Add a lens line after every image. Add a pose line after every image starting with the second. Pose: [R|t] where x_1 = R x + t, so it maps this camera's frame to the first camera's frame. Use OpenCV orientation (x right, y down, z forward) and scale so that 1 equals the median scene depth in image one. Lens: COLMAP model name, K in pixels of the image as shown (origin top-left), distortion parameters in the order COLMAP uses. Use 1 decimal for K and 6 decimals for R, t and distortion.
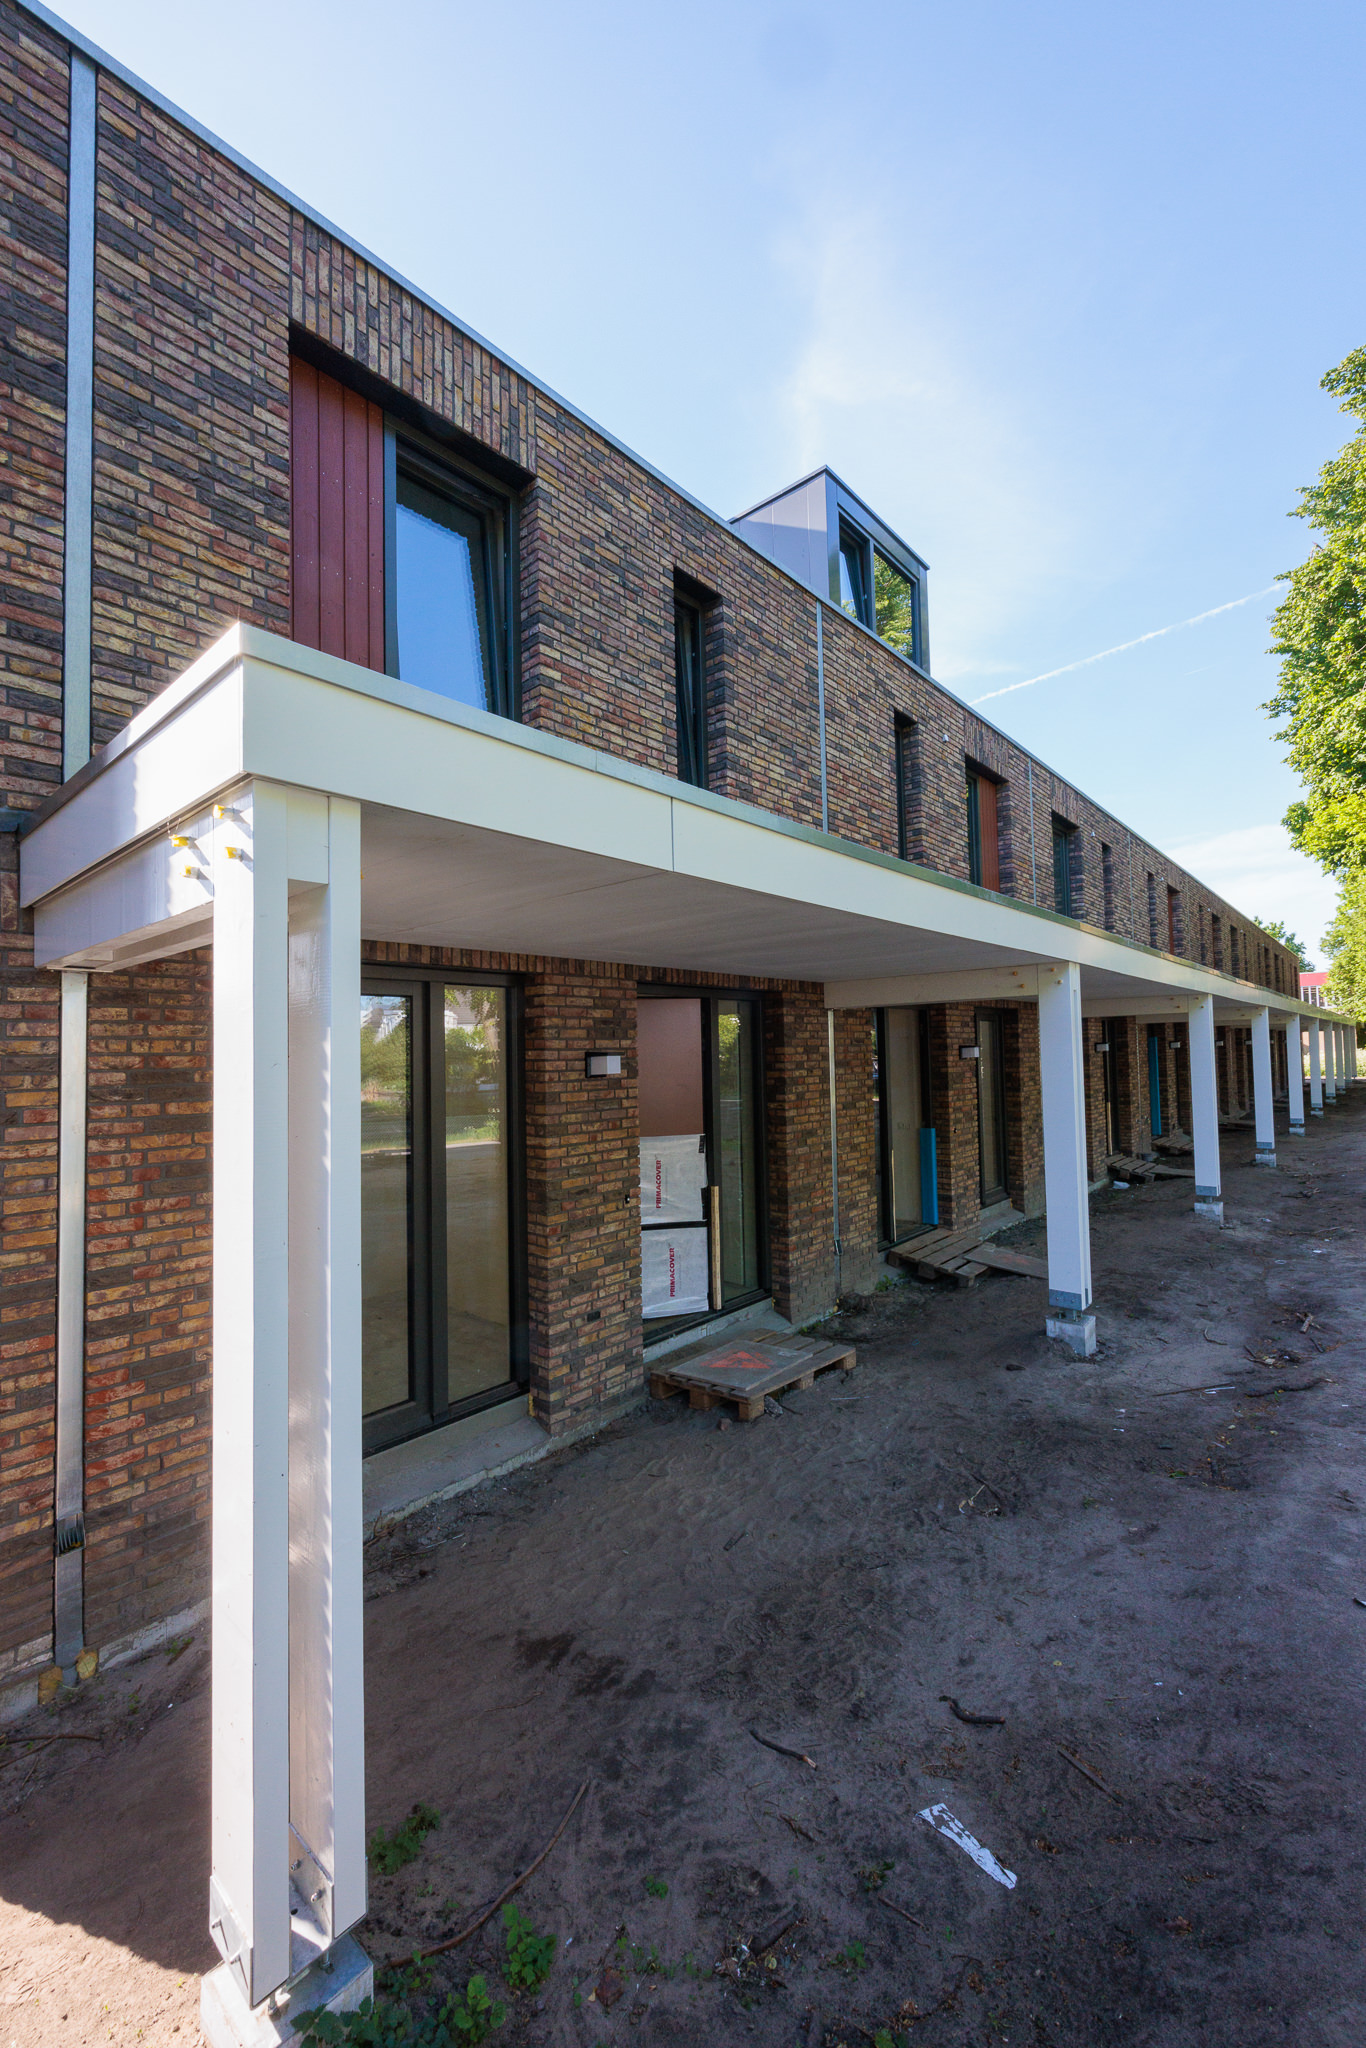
lens RADIAL K [[828.5, 0, 681.5], [0, 828.5, 1025.2], [0, 0, 1]] dist [0.001375, -0.000087]
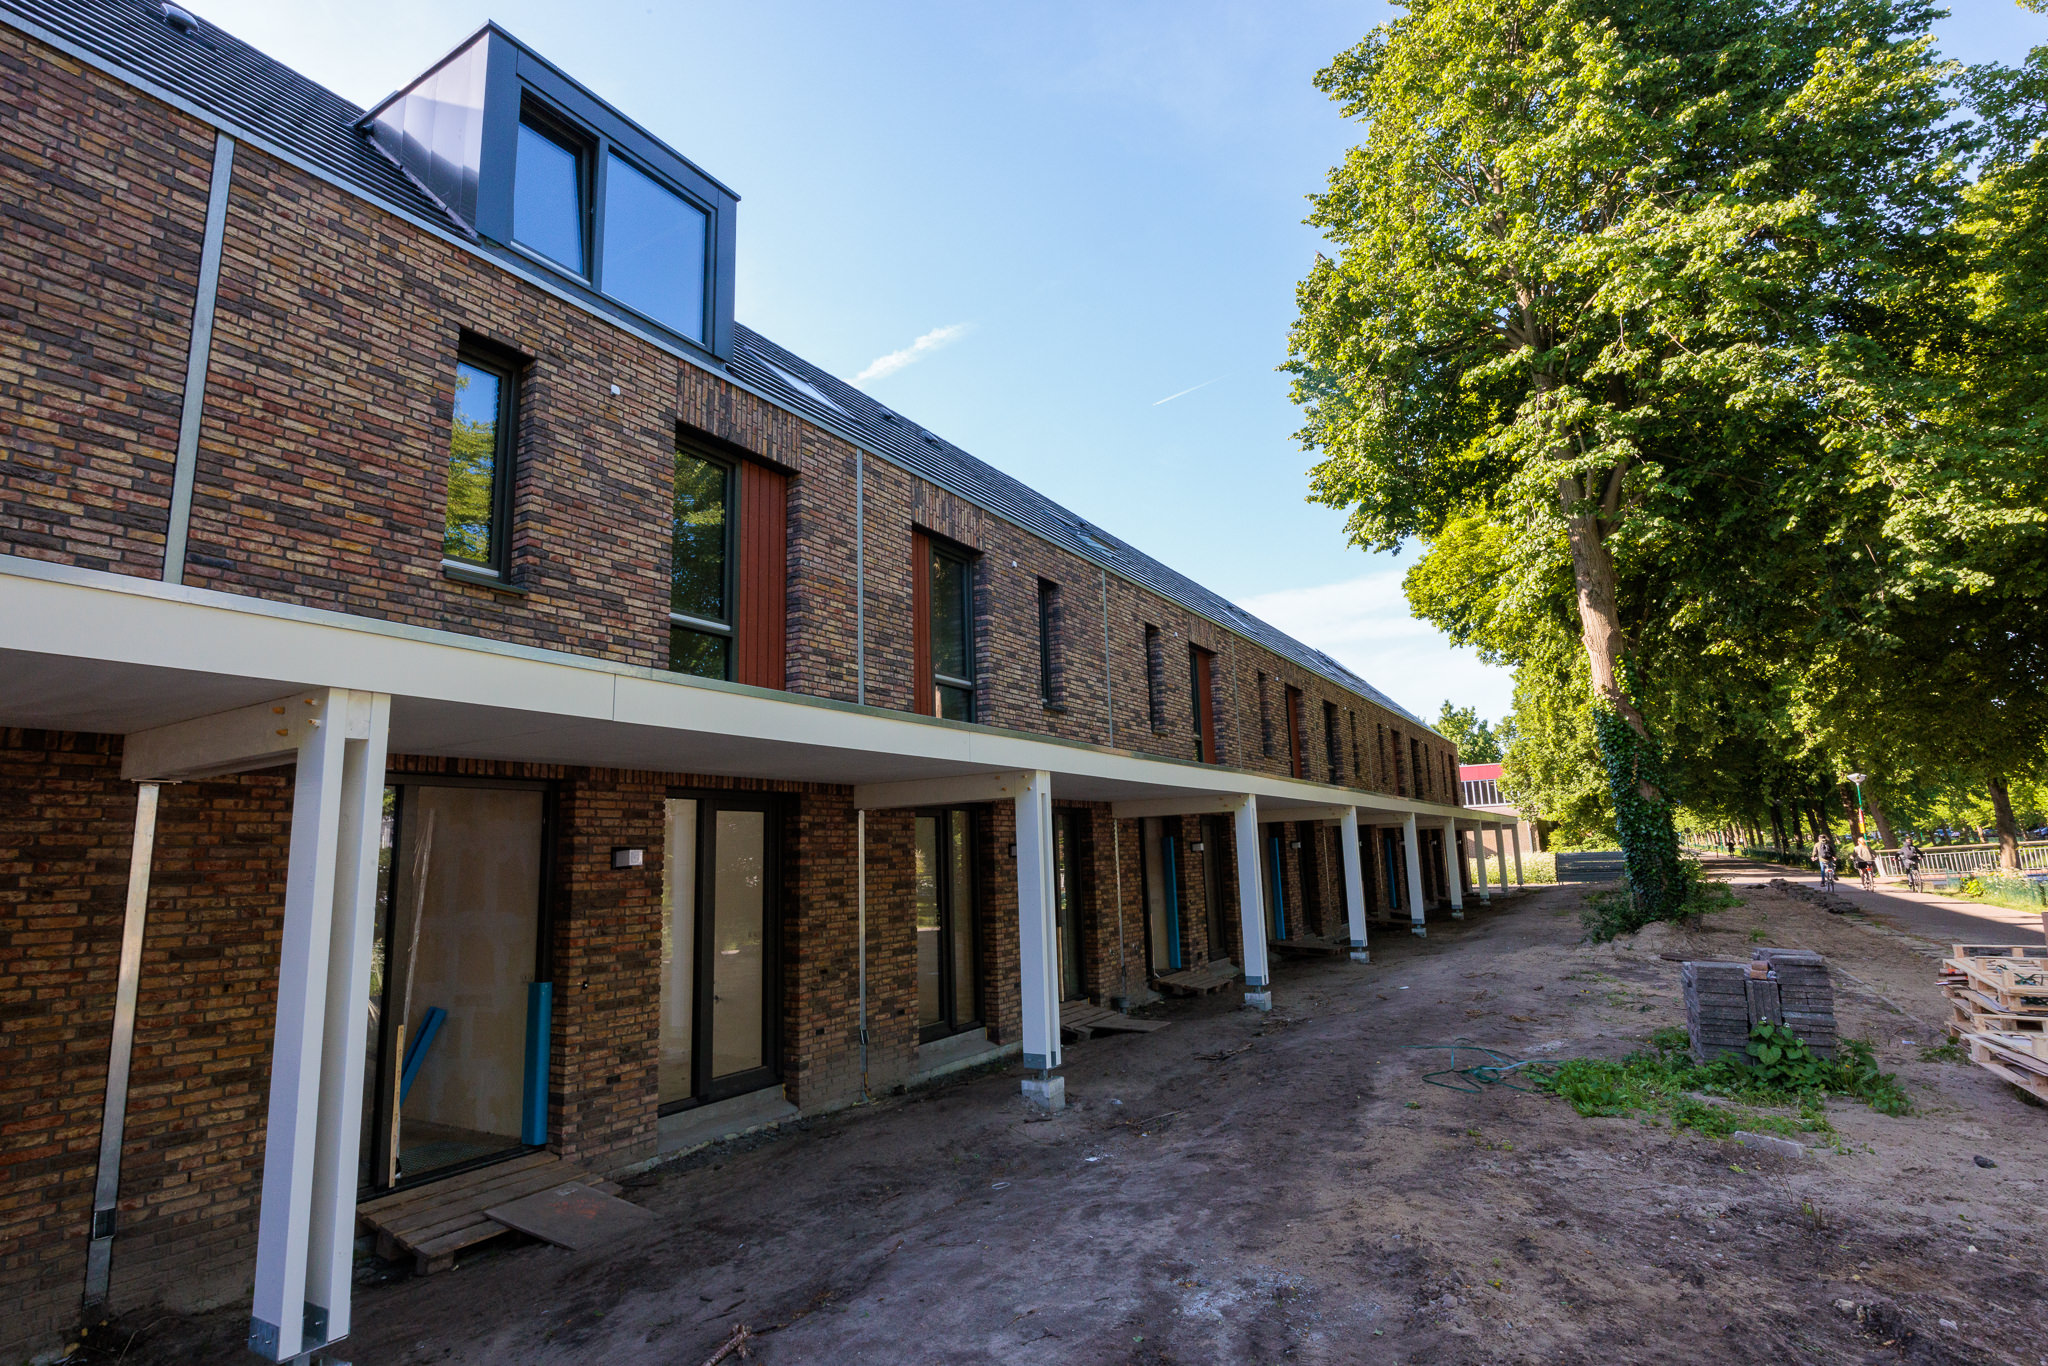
lens RADIAL K [[1033.6, 0, 1022.9], [0, 1033.6, 686.0], [0, 0, 1]] dist [-0.010840, -0.000158]
pose [[0.982668, 0.020972, 0.184184, 0.296068], [0.004418, 0.990648, -0.136370, 0.006423], [-0.185322, 0.134820, 0.973385, 0.087887]]
